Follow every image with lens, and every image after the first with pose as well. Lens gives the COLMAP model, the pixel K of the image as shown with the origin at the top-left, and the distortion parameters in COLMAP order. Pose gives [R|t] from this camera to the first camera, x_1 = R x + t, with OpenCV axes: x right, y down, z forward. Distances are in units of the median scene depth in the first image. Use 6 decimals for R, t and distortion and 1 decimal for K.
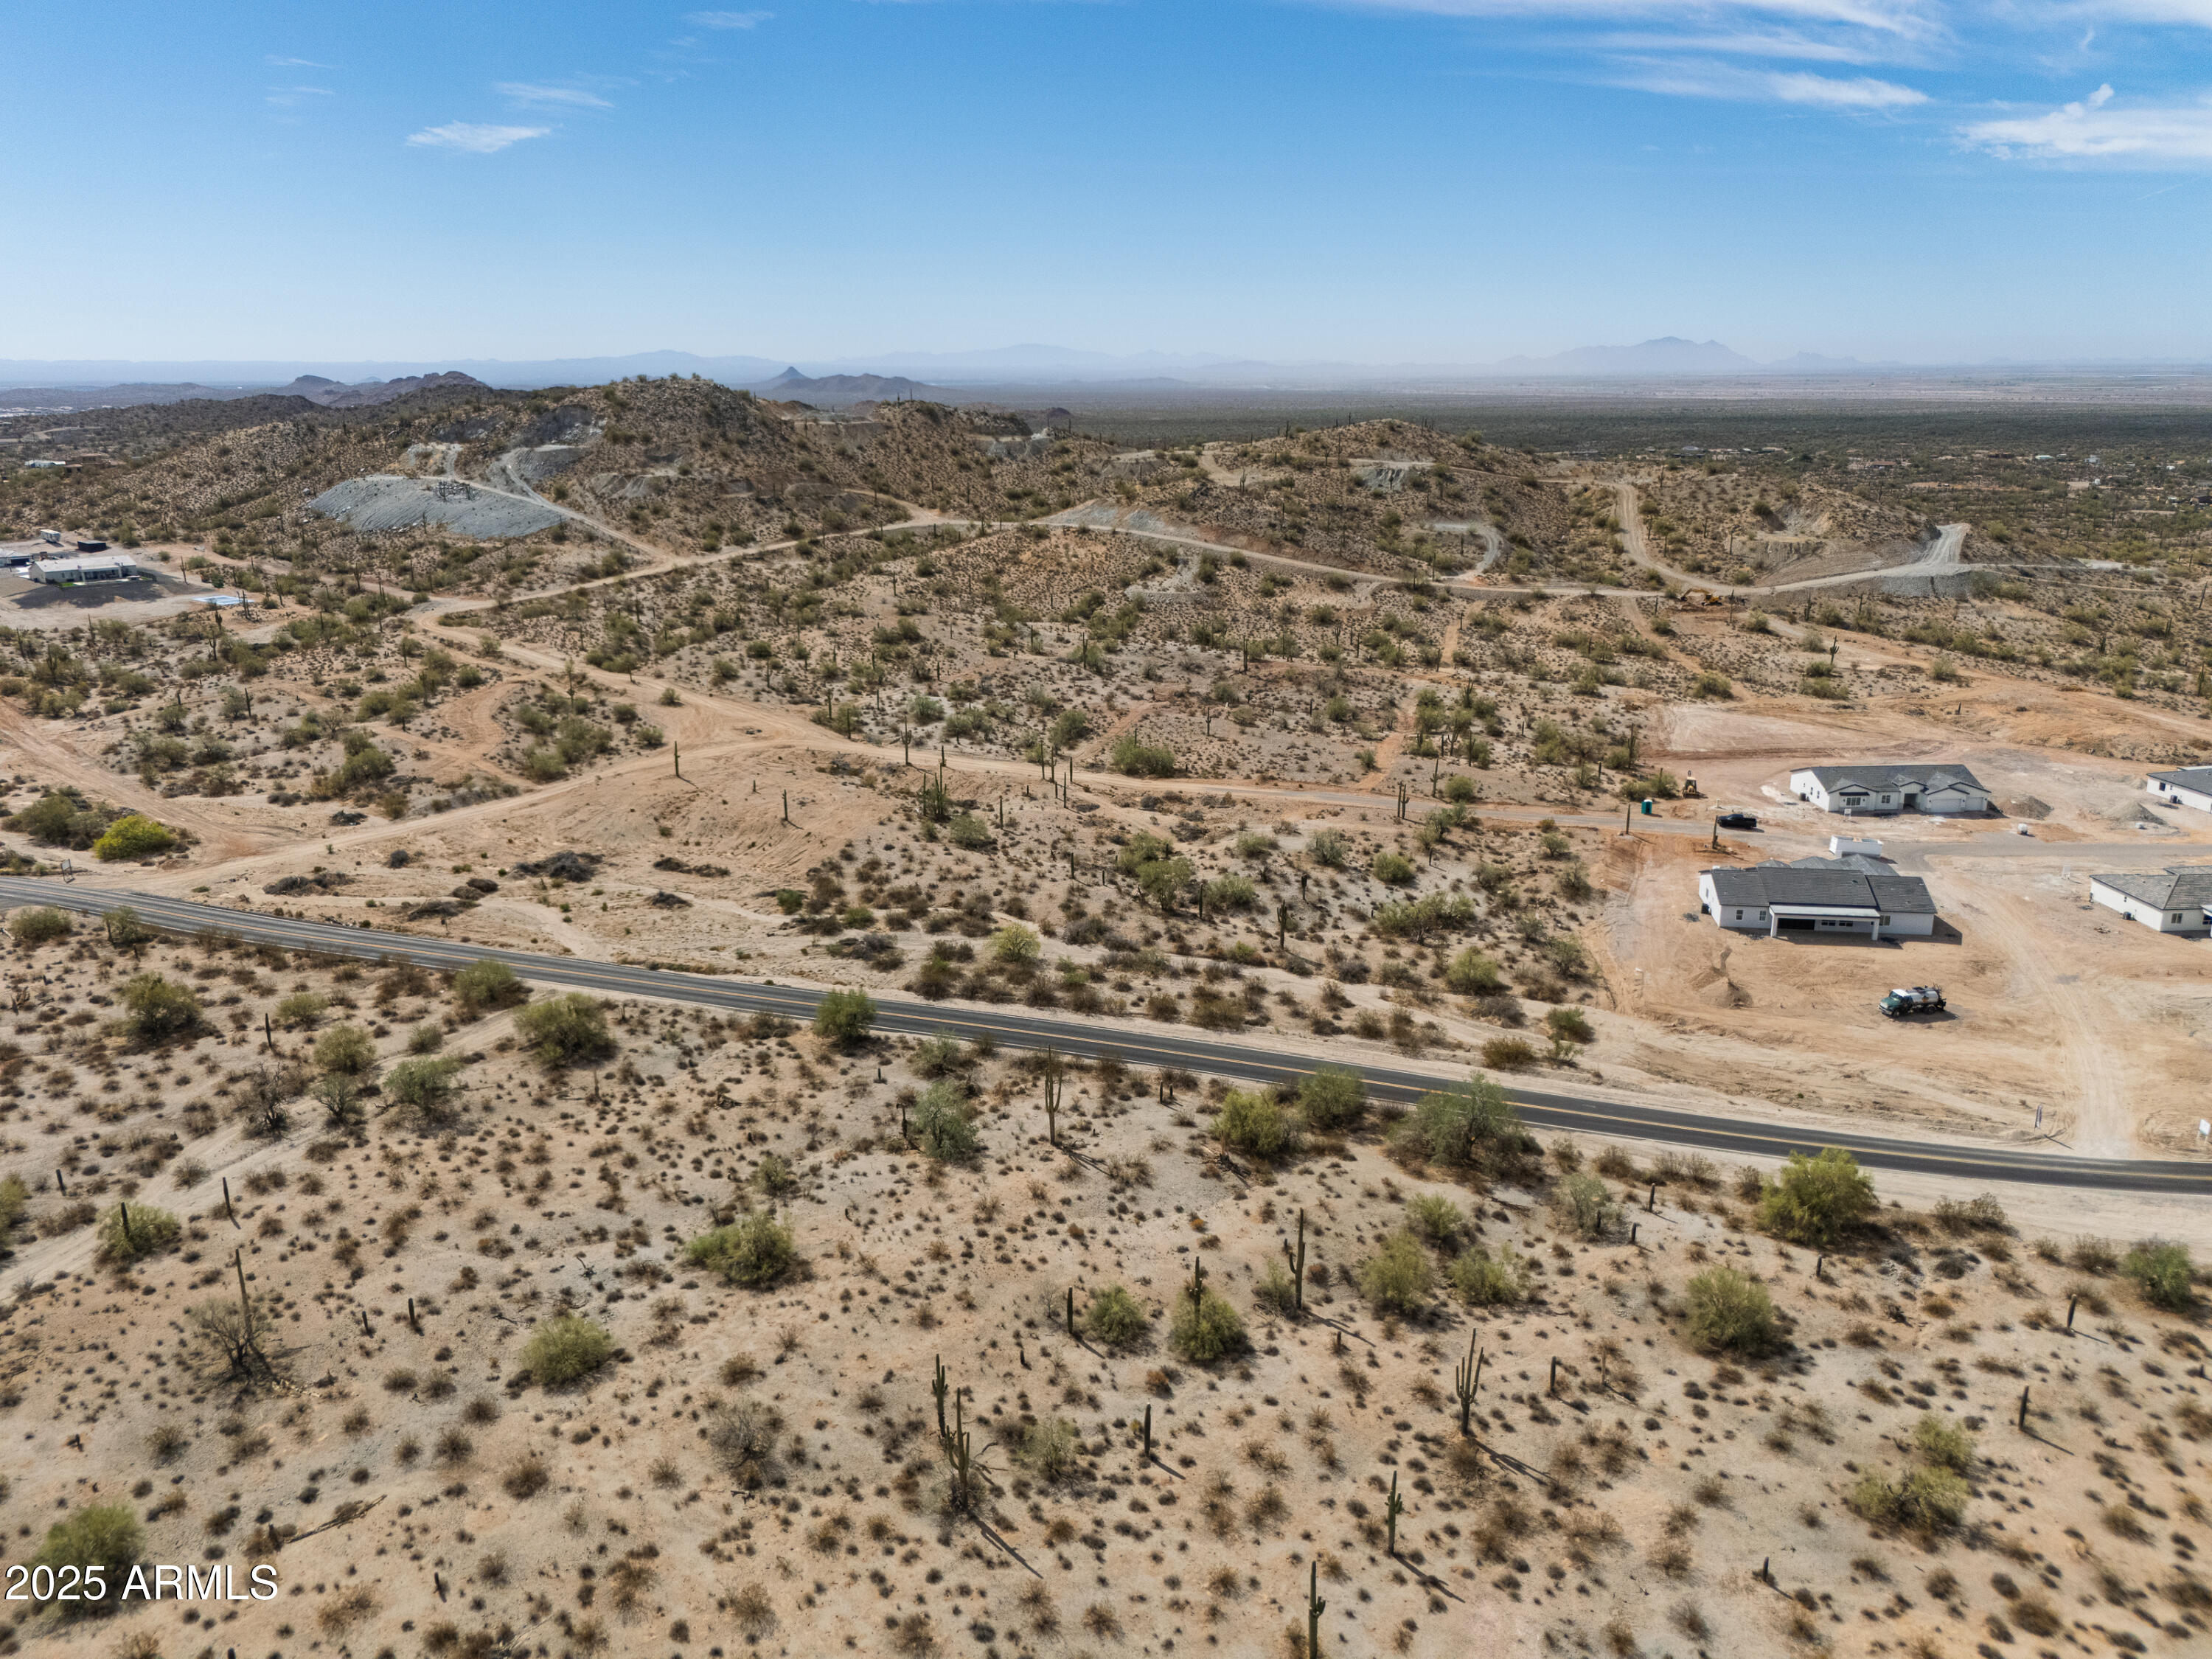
lens RADIAL K [[1636.6, 0, 1118.2], [0, 1636.6, 822.2], [0, 0, 1]] dist [0.109804, -0.148904]
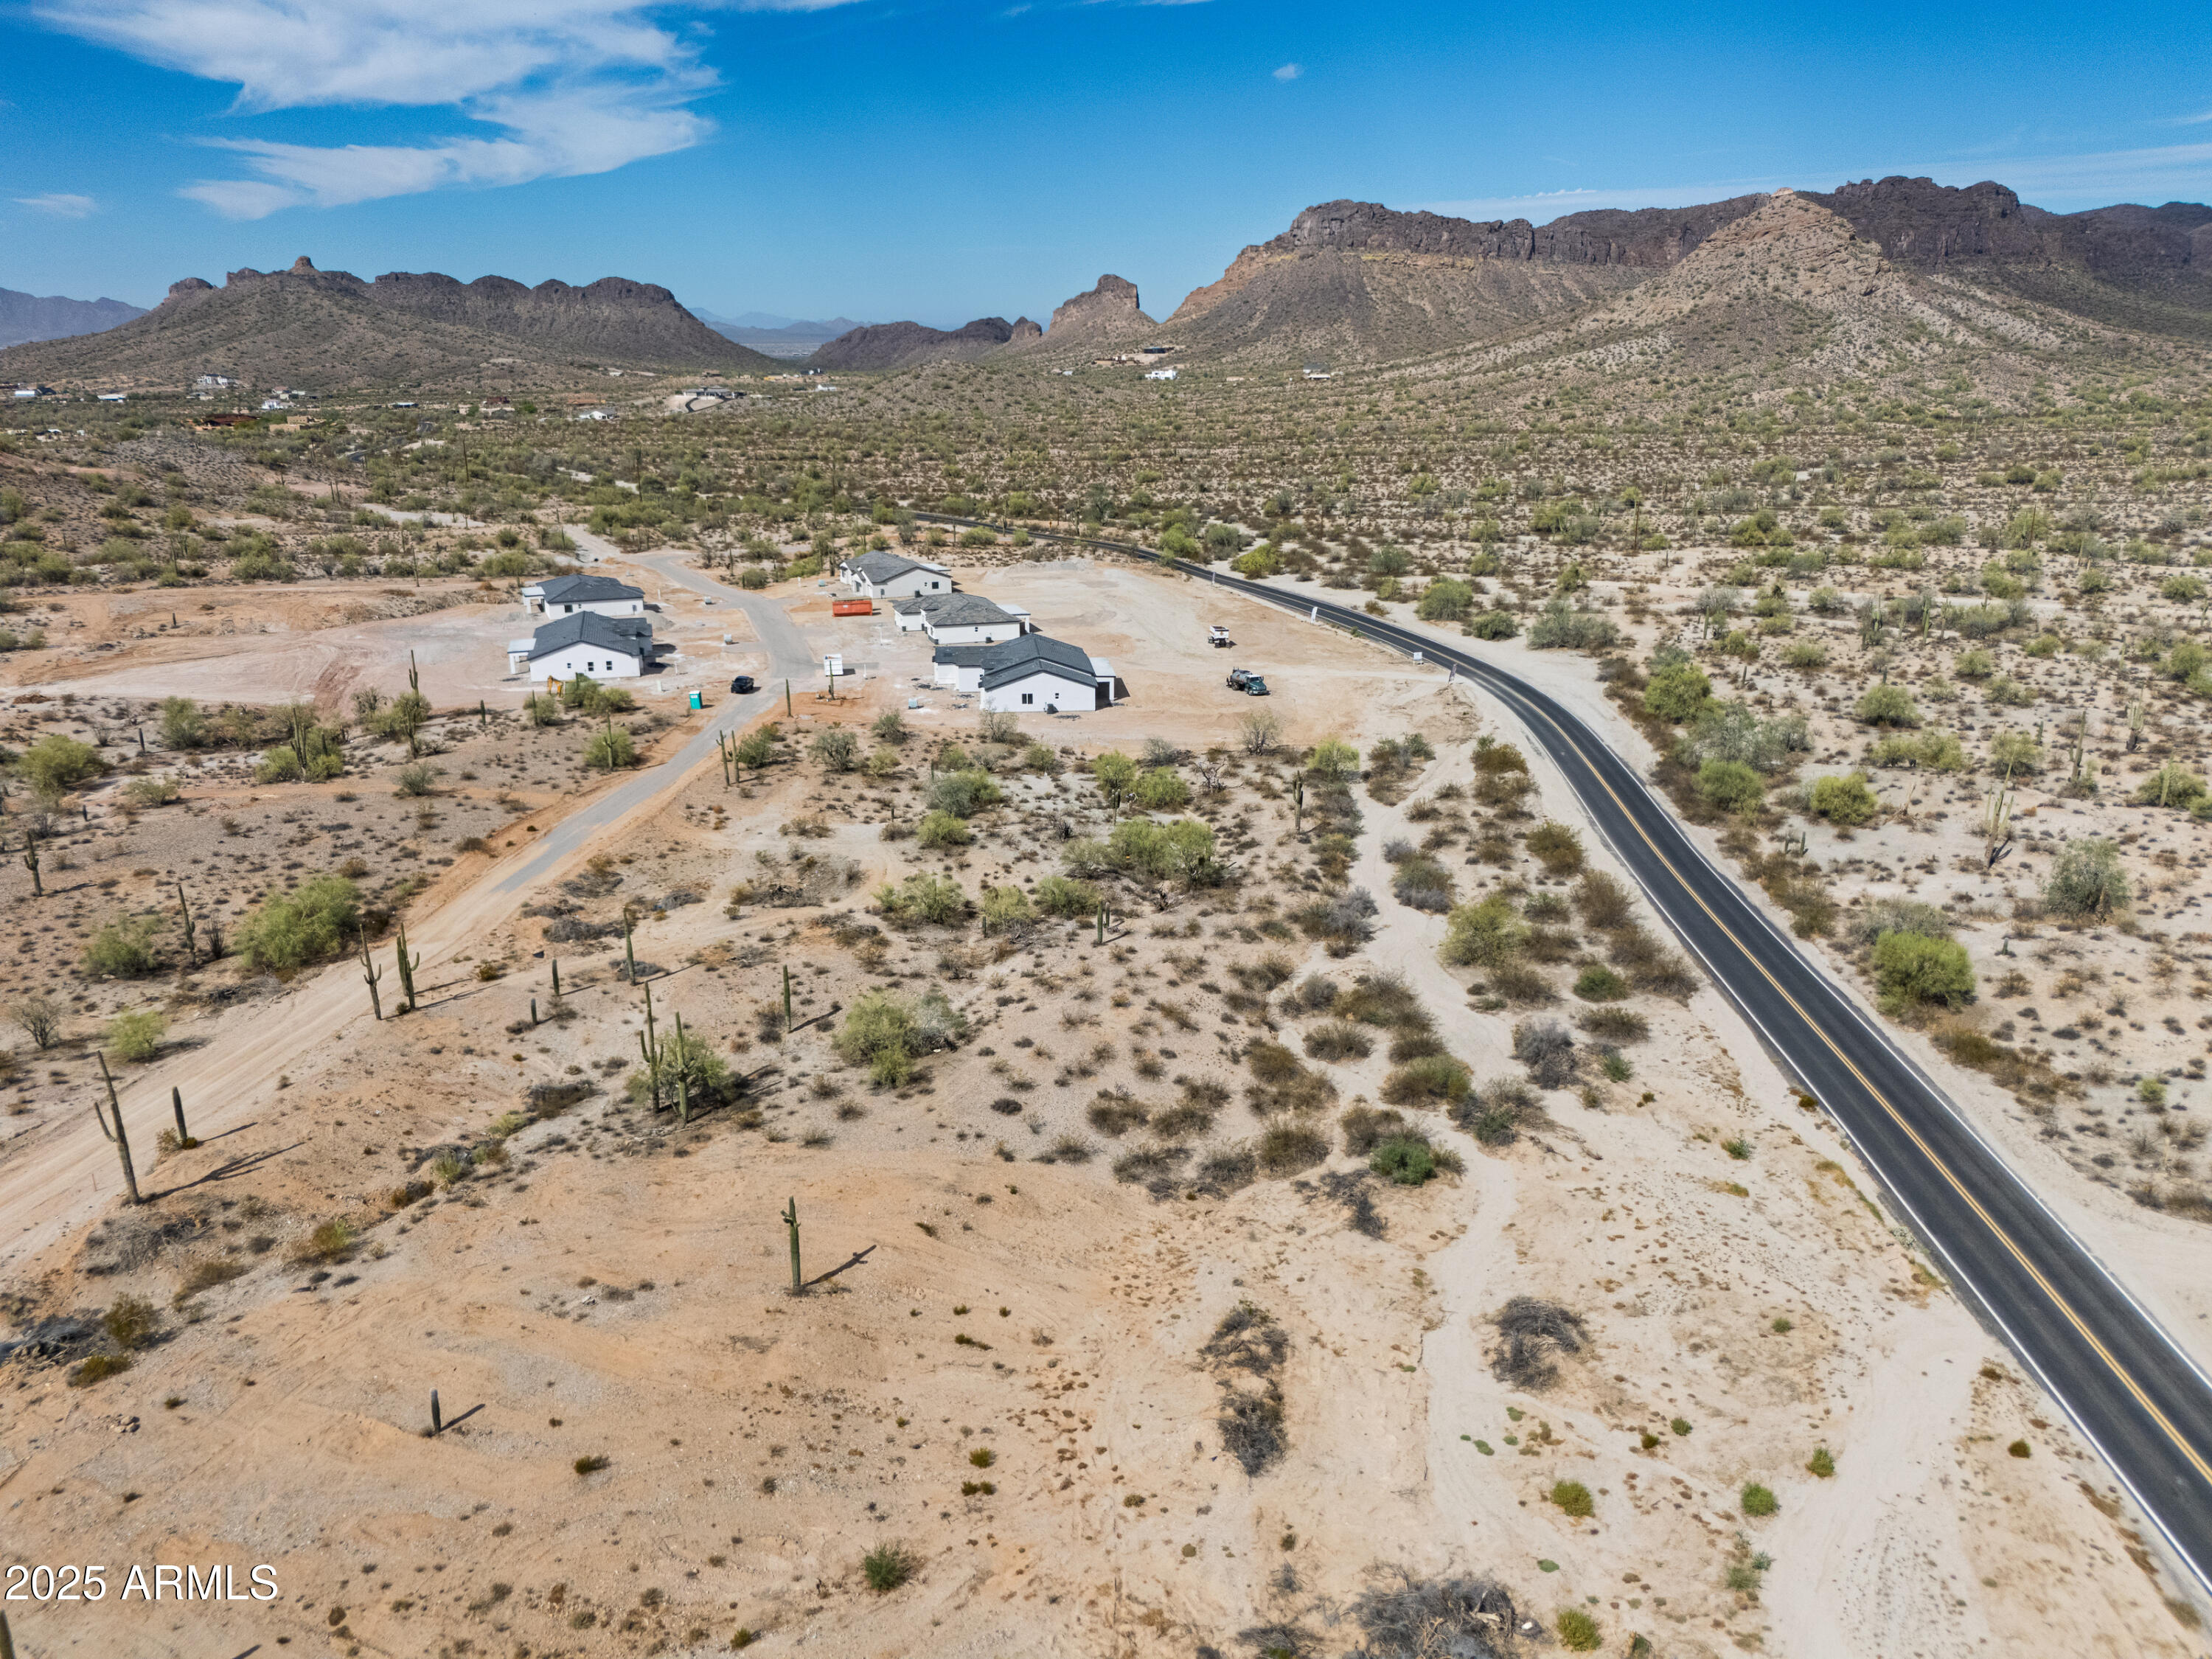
lens RADIAL K [[1638.3, 0, 1115.3], [0, 1638.3, 830.5], [0, 0, 1]] dist [0.051721, -0.038103]
pose [[-0.242026, -0.277817, 0.929646, -0.298692], [0.264803, 0.902845, 0.338748, -0.104395], [-0.933436, 0.328159, -0.144945, 0.599254]]
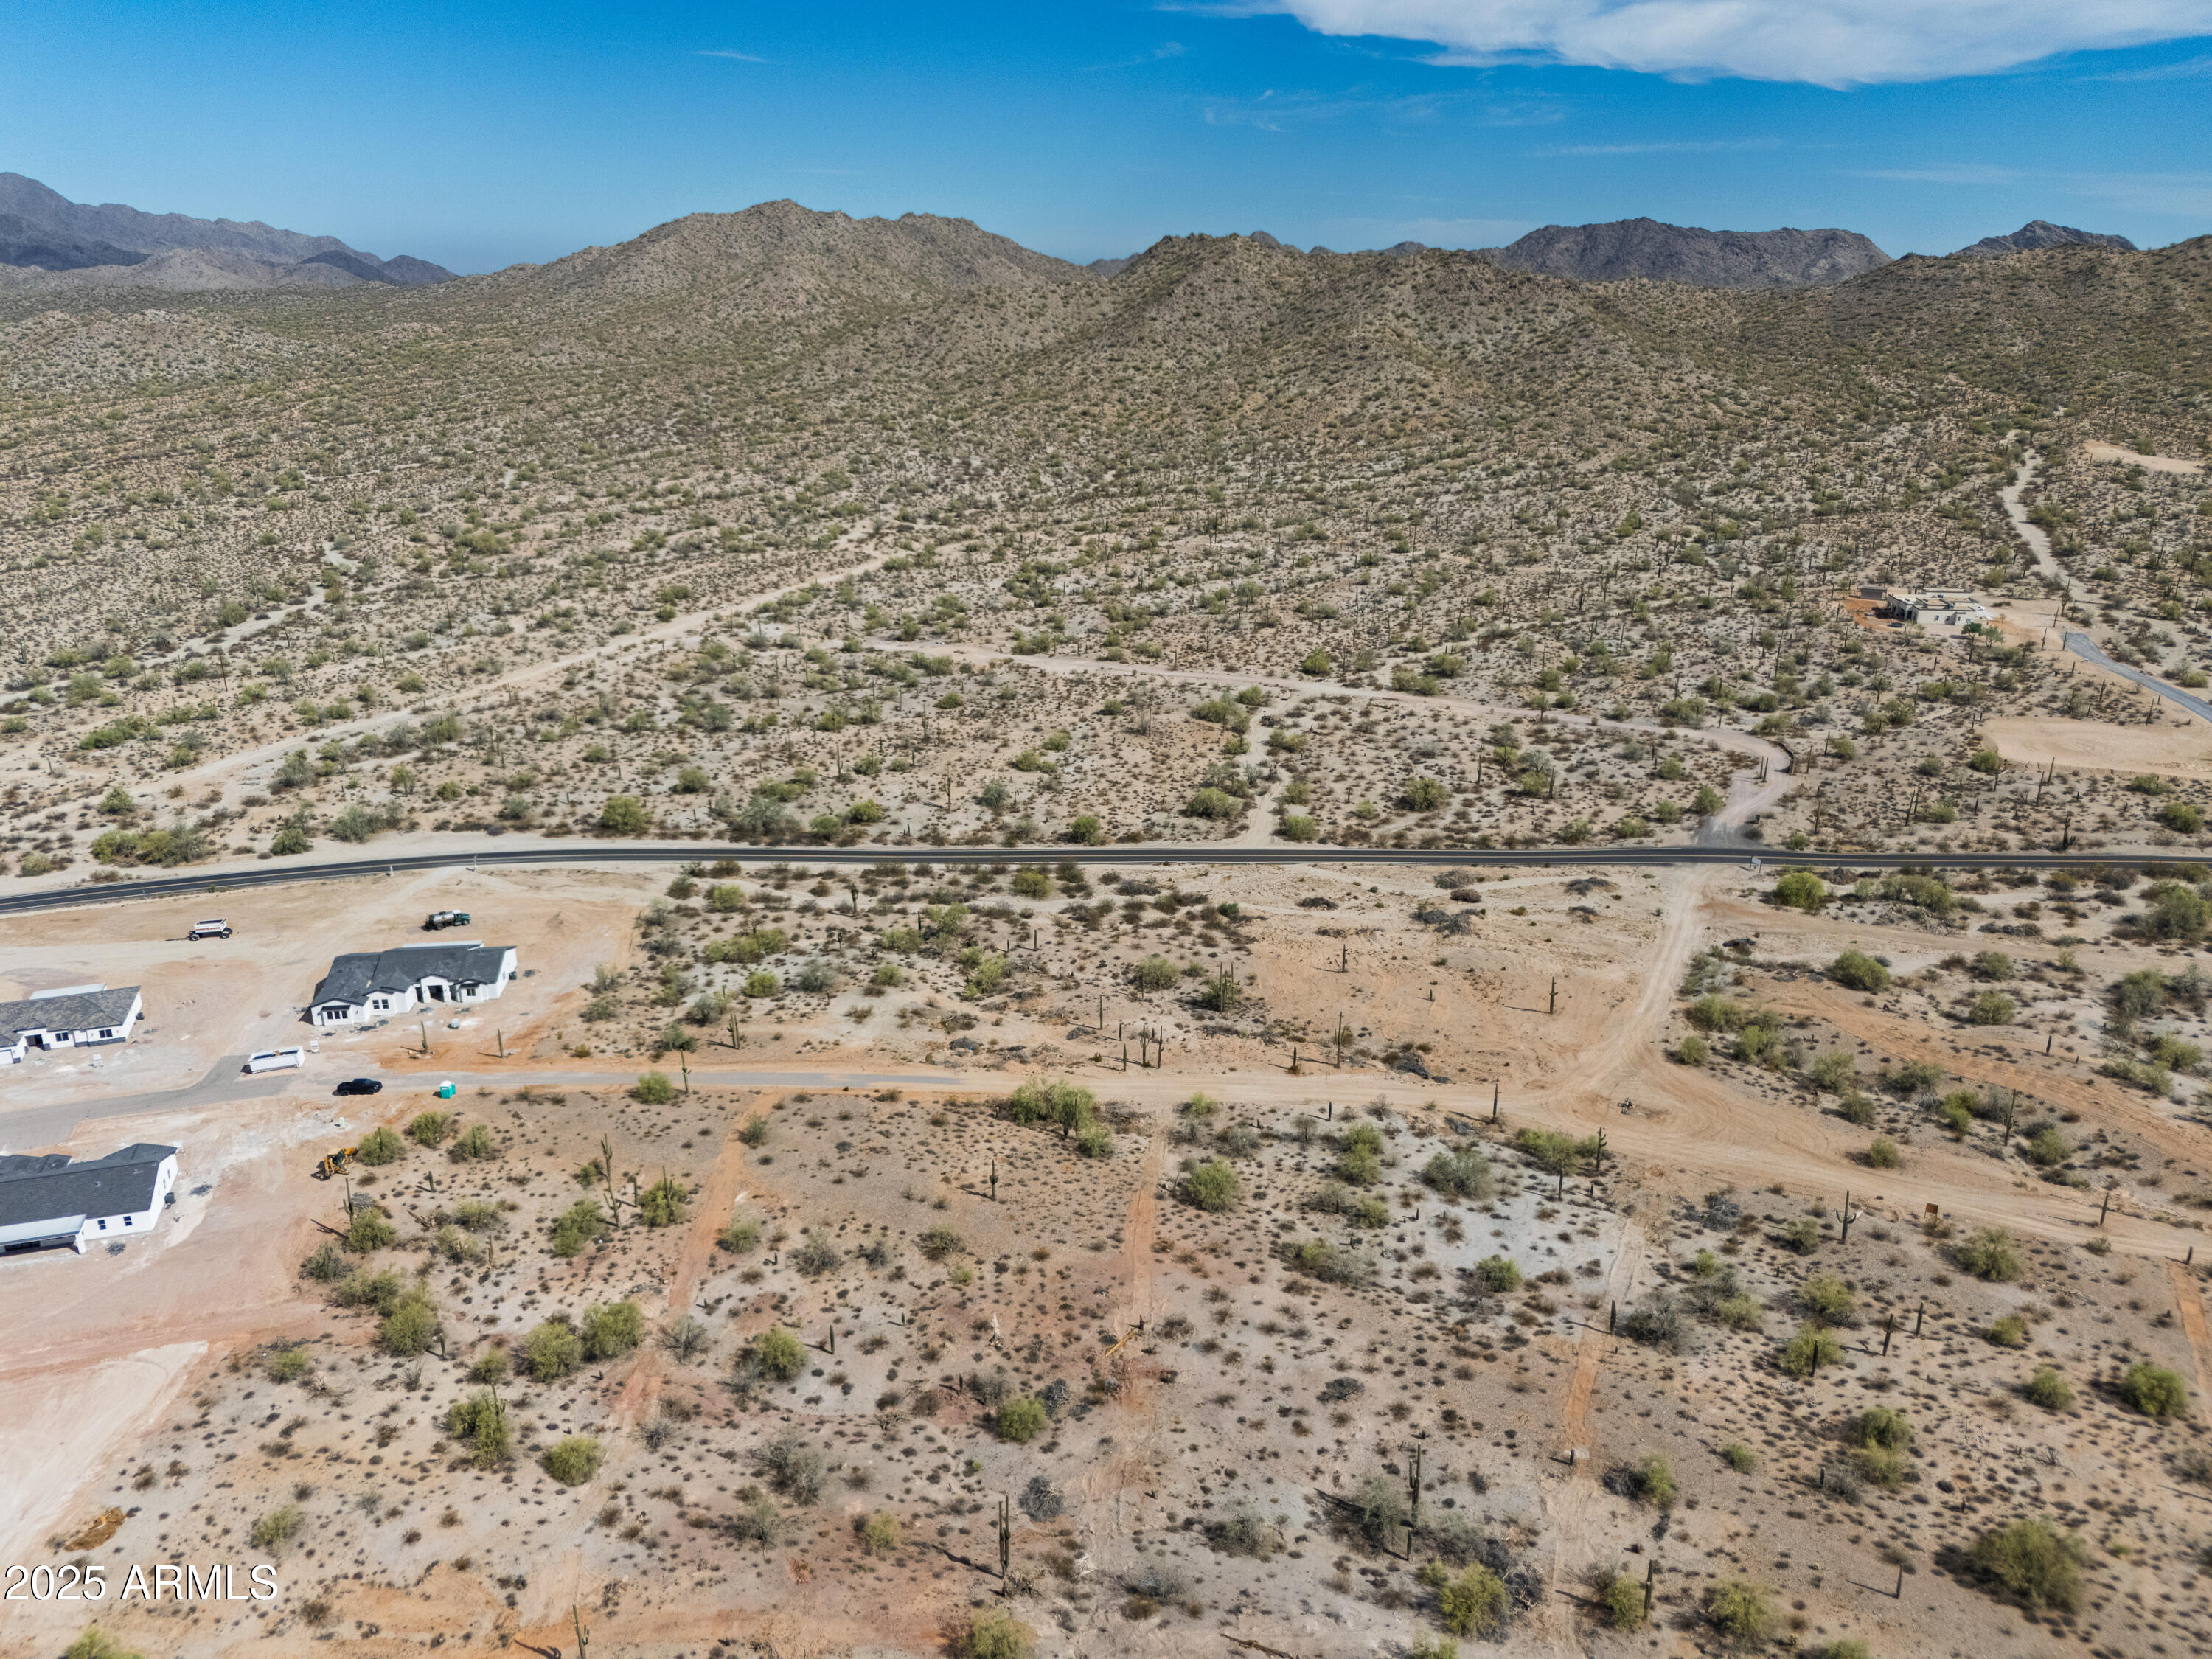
lens RADIAL K [[1636.6, 0, 1118.2], [0, 1636.6, 822.2], [0, 0, 1]] dist [0.109804, -0.148904]
pose [[-0.962544, 0.090724, -0.255495, 0.119950], [-0.069870, 0.827521, 0.557070, -0.405116], [0.261967, 0.554056, -0.790187, 1.080155]]
